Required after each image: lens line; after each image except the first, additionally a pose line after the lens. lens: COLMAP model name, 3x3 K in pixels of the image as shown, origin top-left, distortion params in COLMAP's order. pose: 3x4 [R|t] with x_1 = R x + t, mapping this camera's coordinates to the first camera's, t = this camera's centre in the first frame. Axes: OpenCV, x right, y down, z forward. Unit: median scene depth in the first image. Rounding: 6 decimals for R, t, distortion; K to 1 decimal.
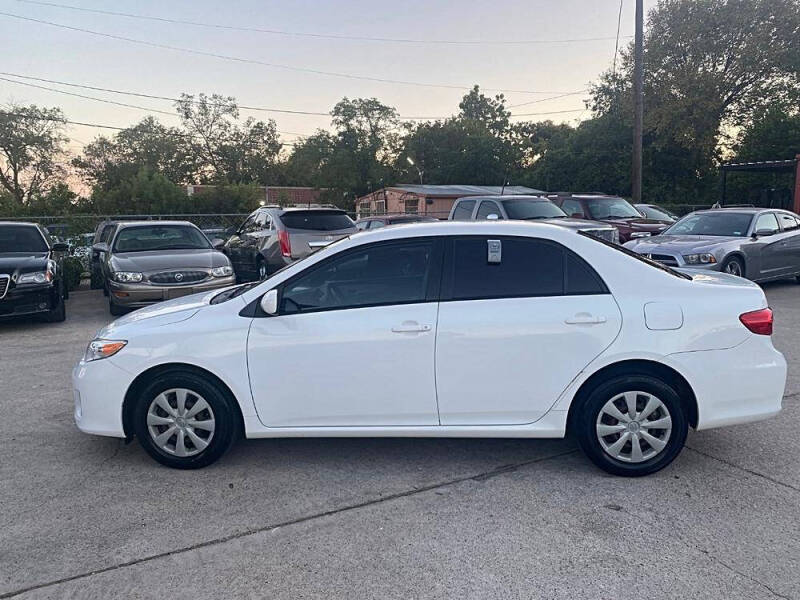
lens RADIAL K [[611.1, 0, 391.9], [0, 611.1, 296.7], [0, 0, 1]] dist [0.032791, -0.038967]
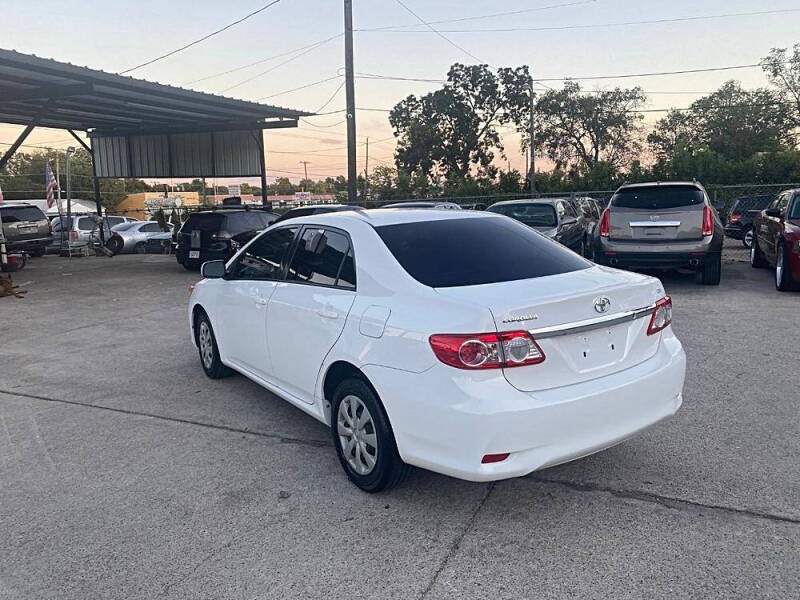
lens RADIAL K [[611.9, 0, 397.1], [0, 611.9, 295.9], [0, 0, 1]] dist [0.039287, -0.051639]
pose [[0.602357, 0.118778, -0.789340, 0.137228], [-0.084277, 0.992803, 0.085081, -0.009870], [0.793765, 0.015274, 0.608033, 0.057618]]
